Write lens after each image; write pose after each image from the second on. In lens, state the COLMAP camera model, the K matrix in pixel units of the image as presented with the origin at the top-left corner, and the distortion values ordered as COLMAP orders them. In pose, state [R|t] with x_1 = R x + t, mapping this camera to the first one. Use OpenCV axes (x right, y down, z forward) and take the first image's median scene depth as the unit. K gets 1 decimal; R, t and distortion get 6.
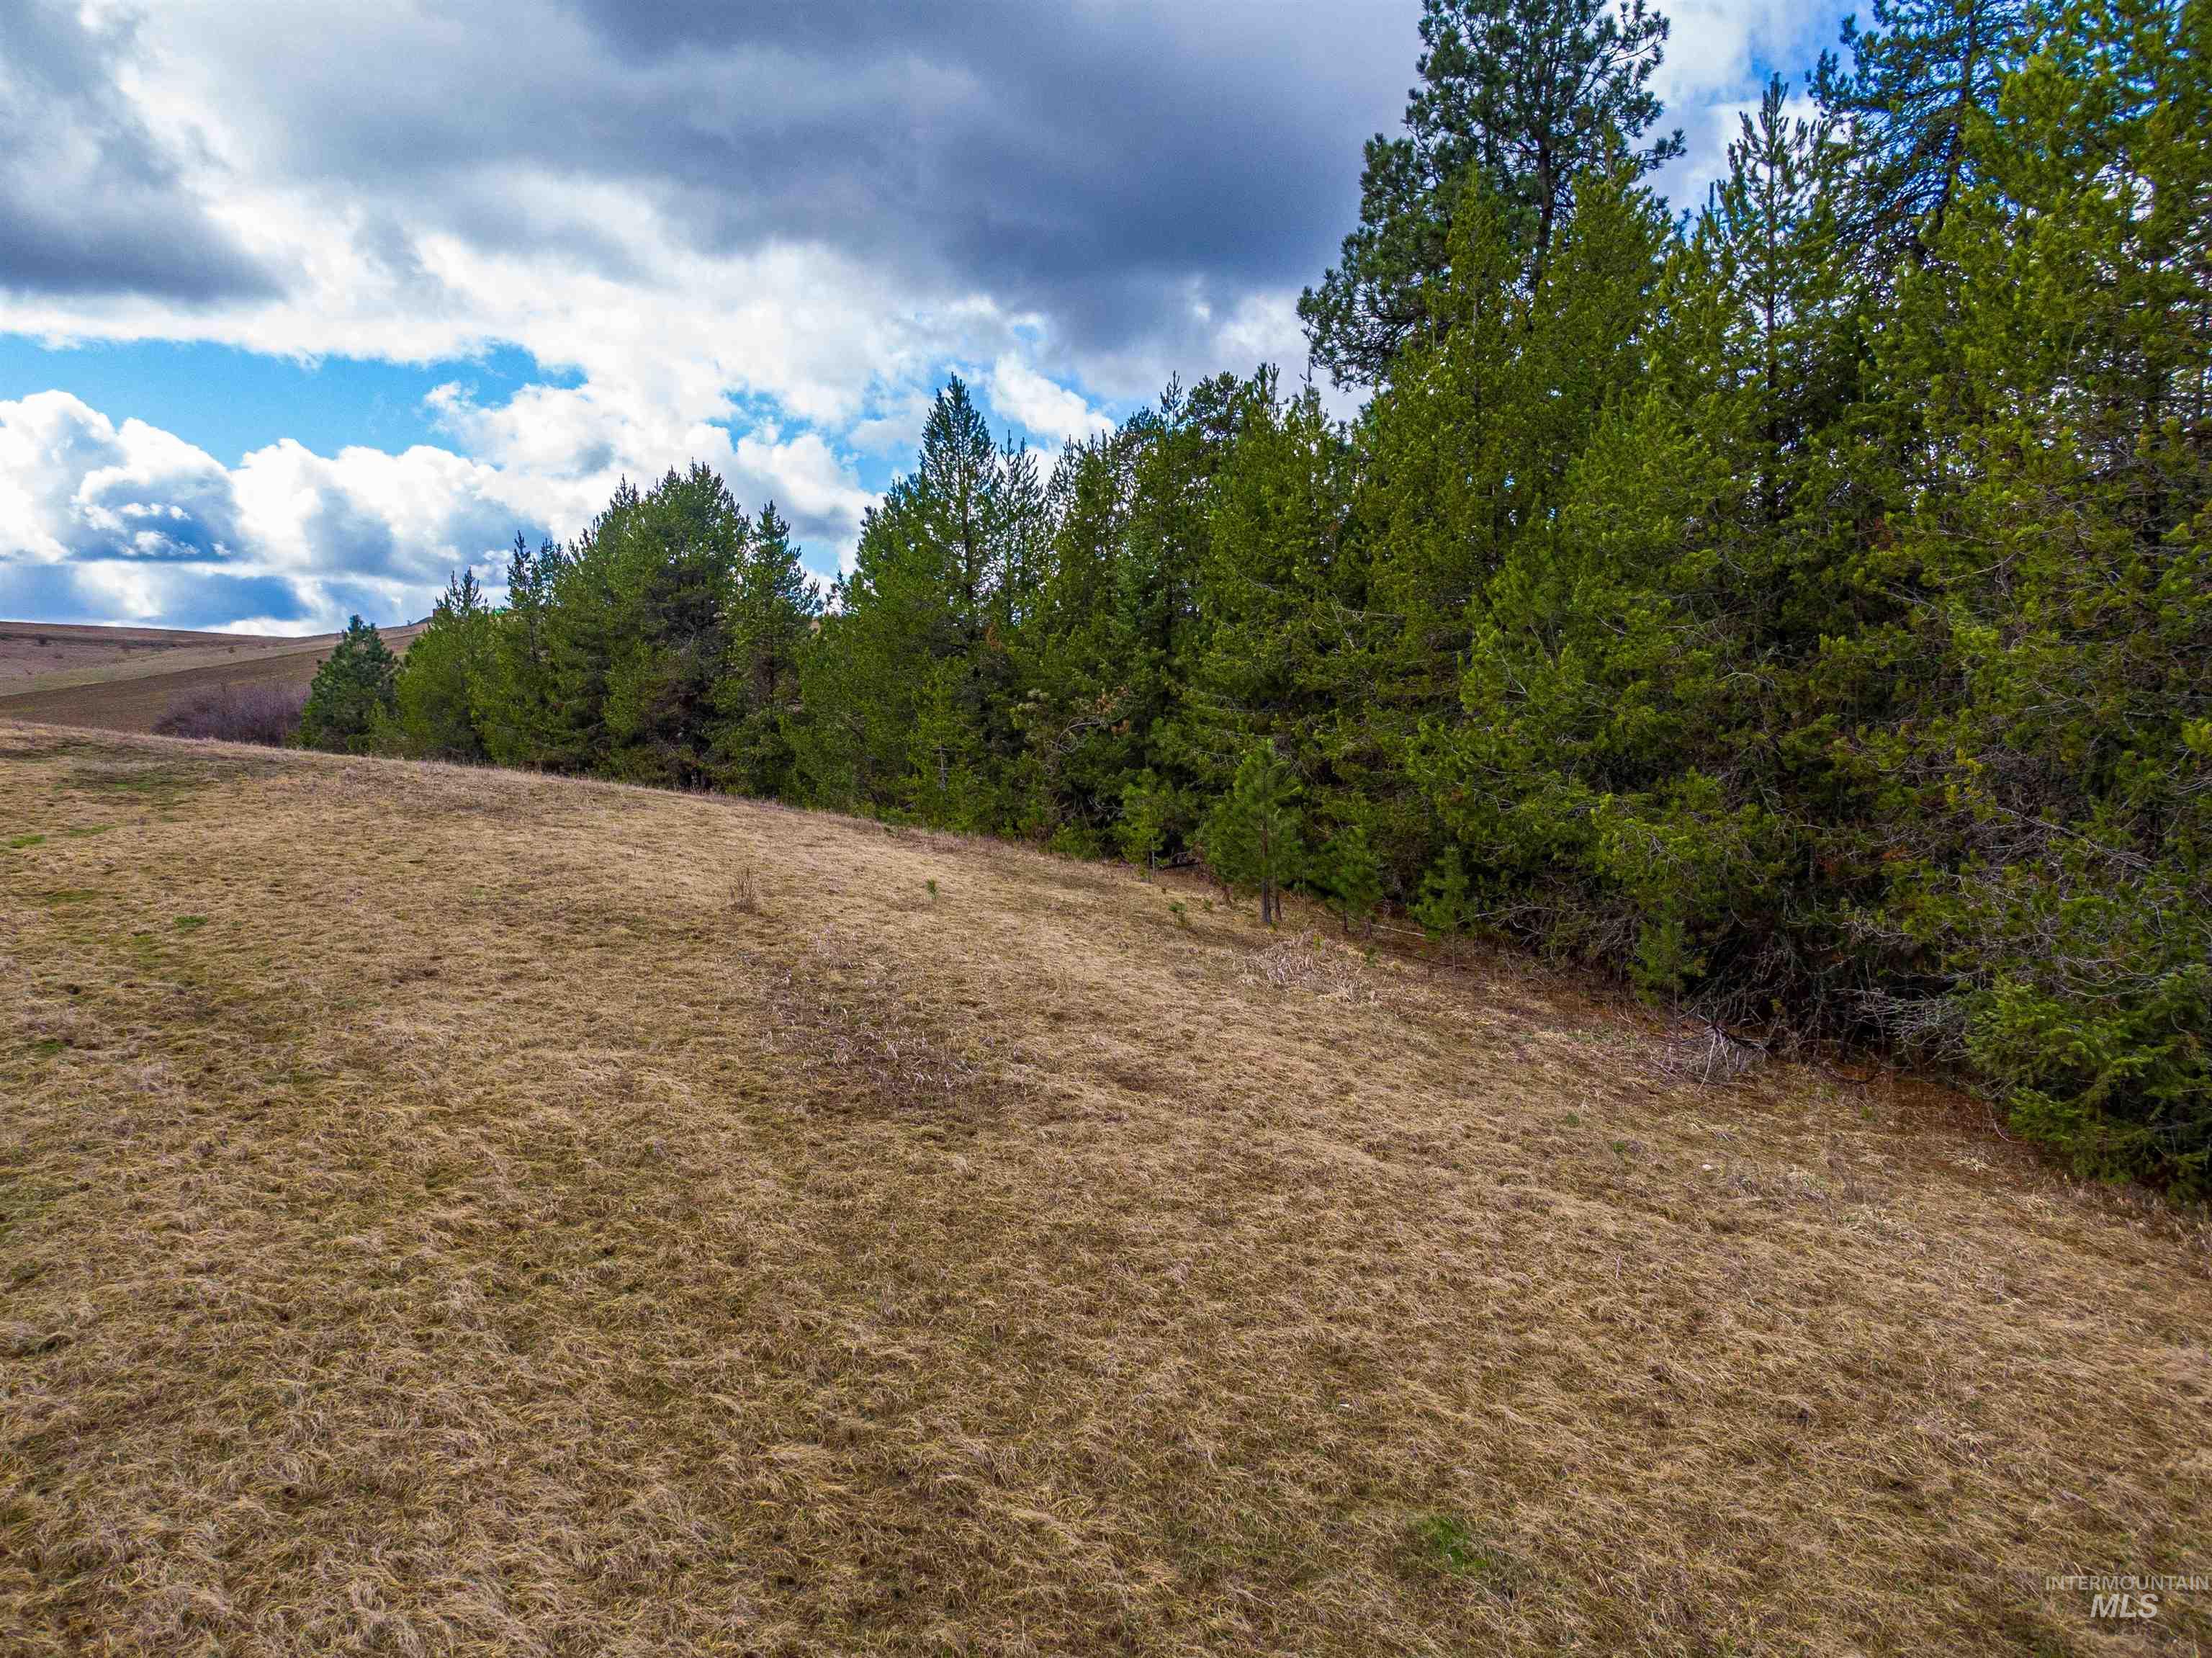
lens RADIAL K [[1598.7, 0, 1110.6], [0, 1598.7, 828.6], [0, 0, 1]] dist [0.017150, -0.026487]
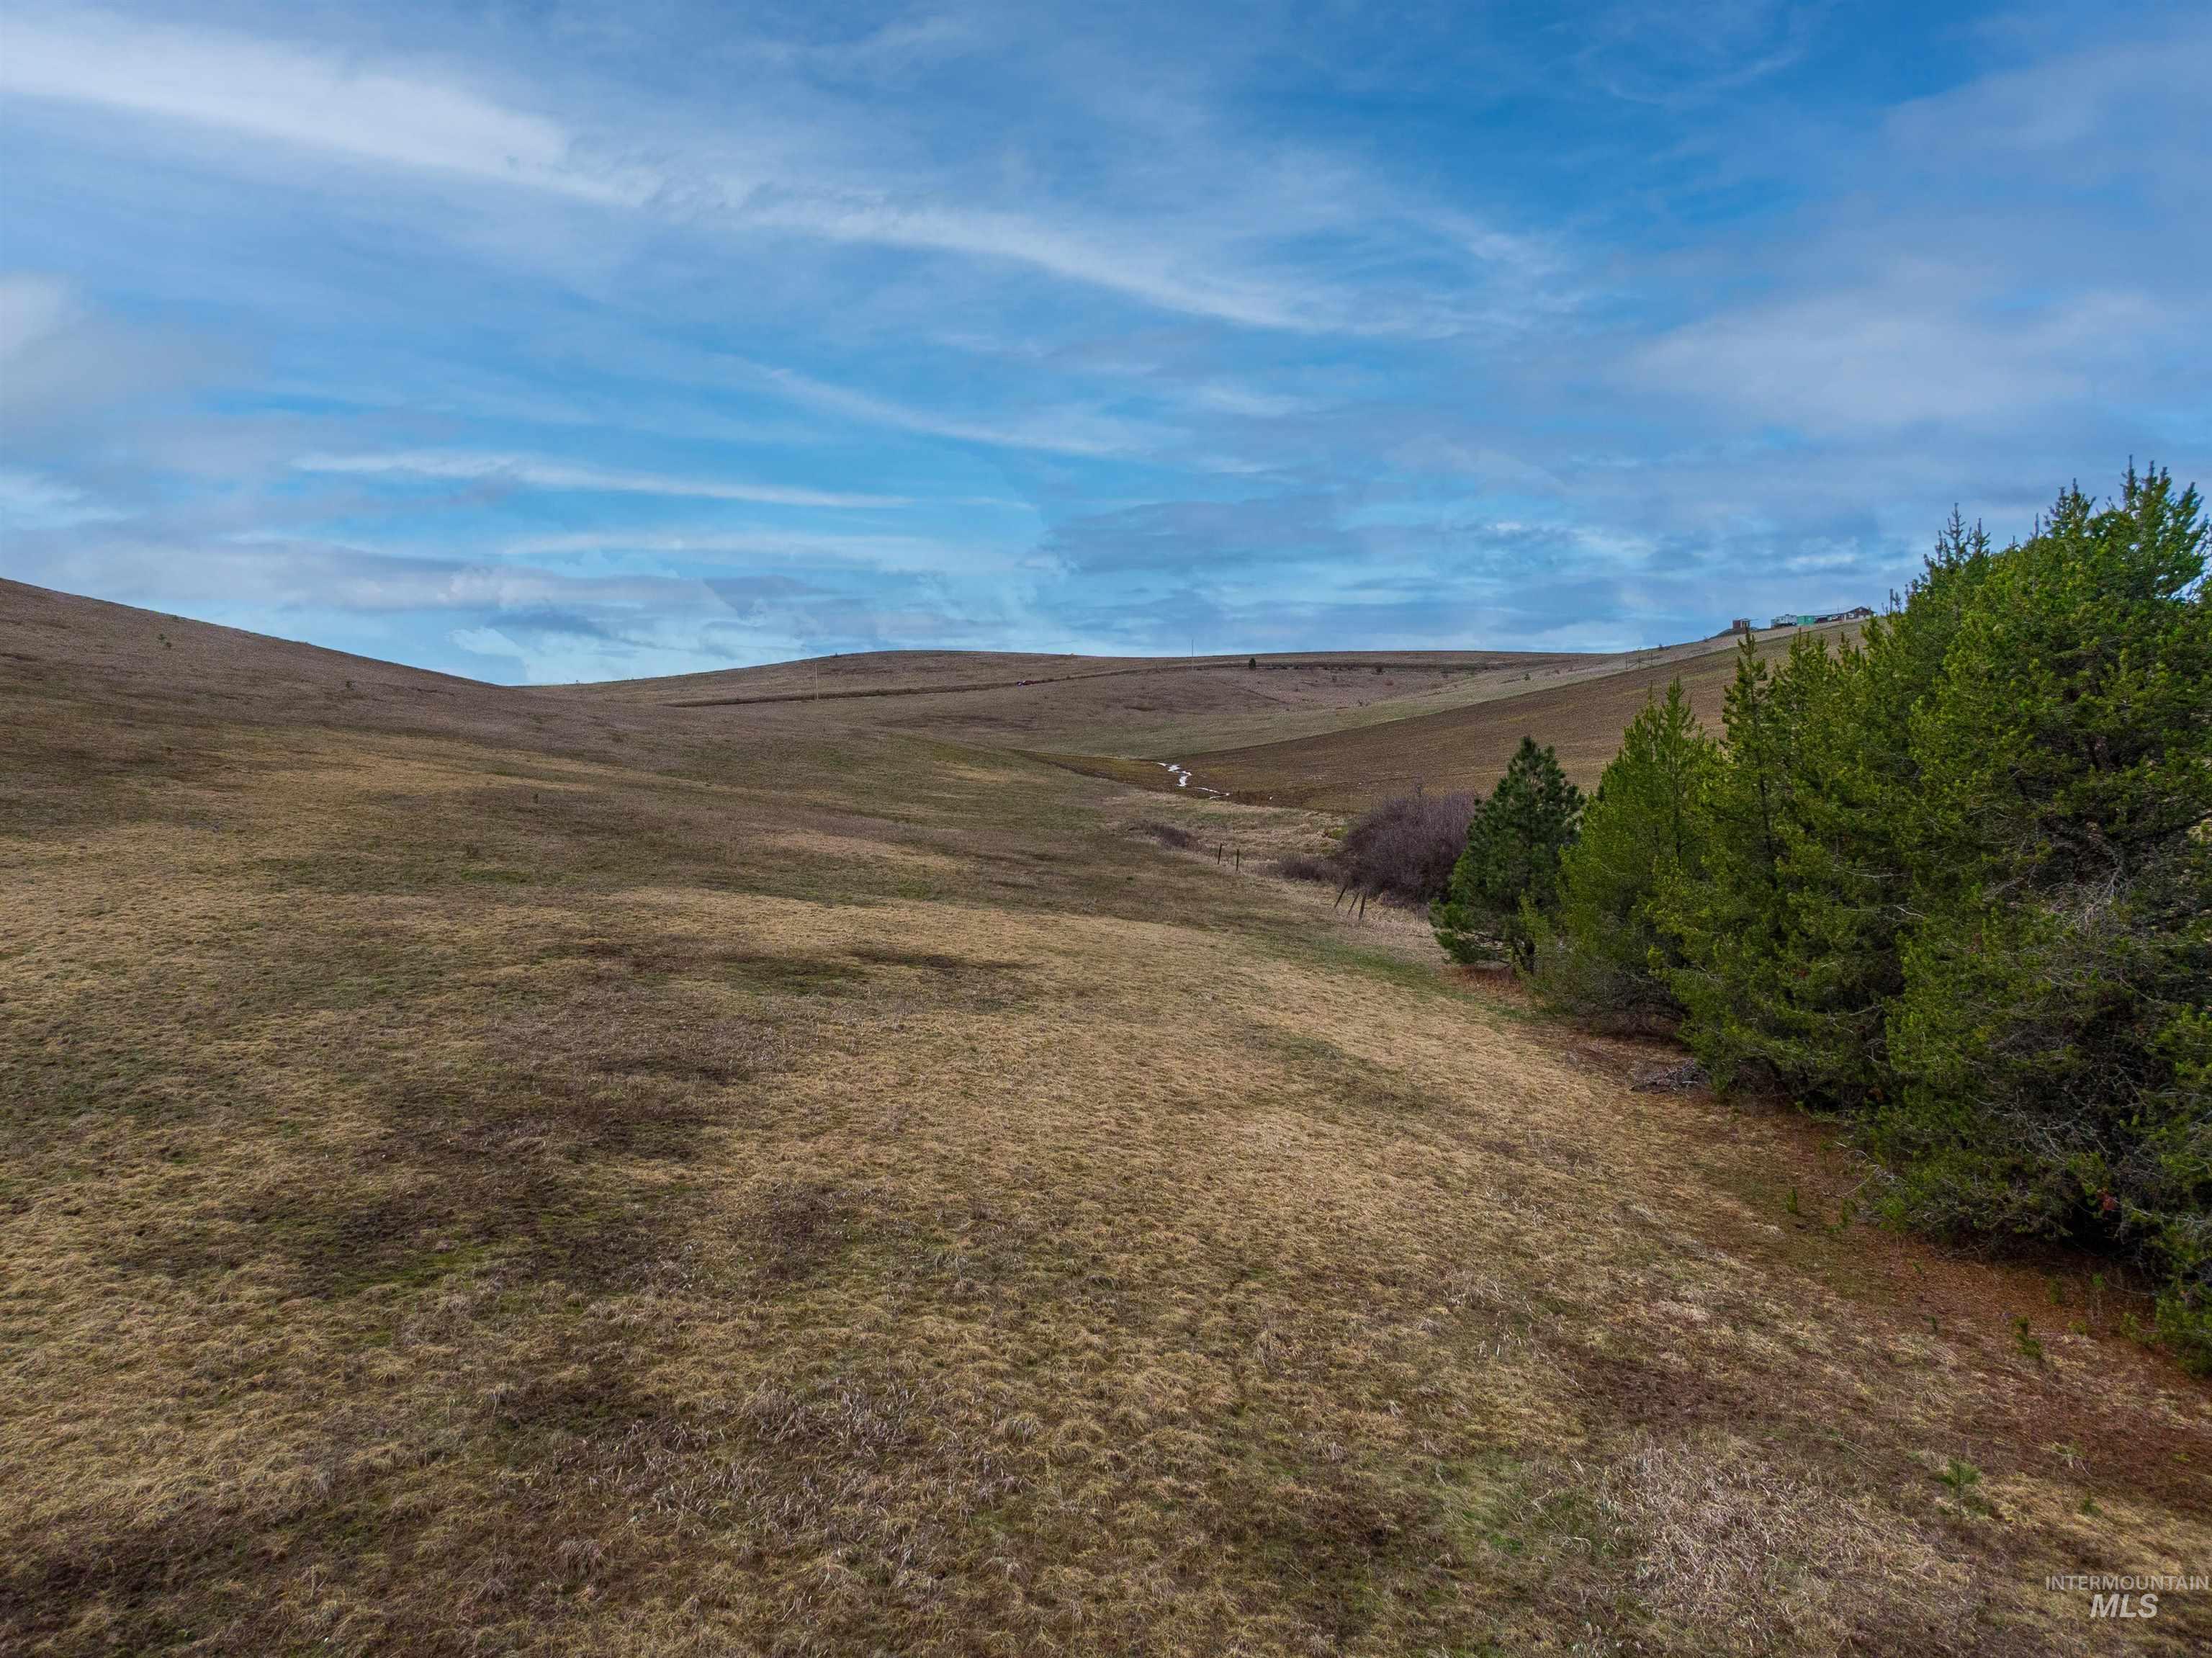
lens RADIAL K [[1598.7, 0, 1109.0], [0, 1598.7, 834.2], [0, 0, 1]] dist [0.017150, -0.026487]
pose [[0.713207, 0.039057, -0.699865, -0.136323], [-0.032306, 0.999217, 0.022841, -0.118507], [0.700209, 0.006320, 0.713910, 0.449849]]
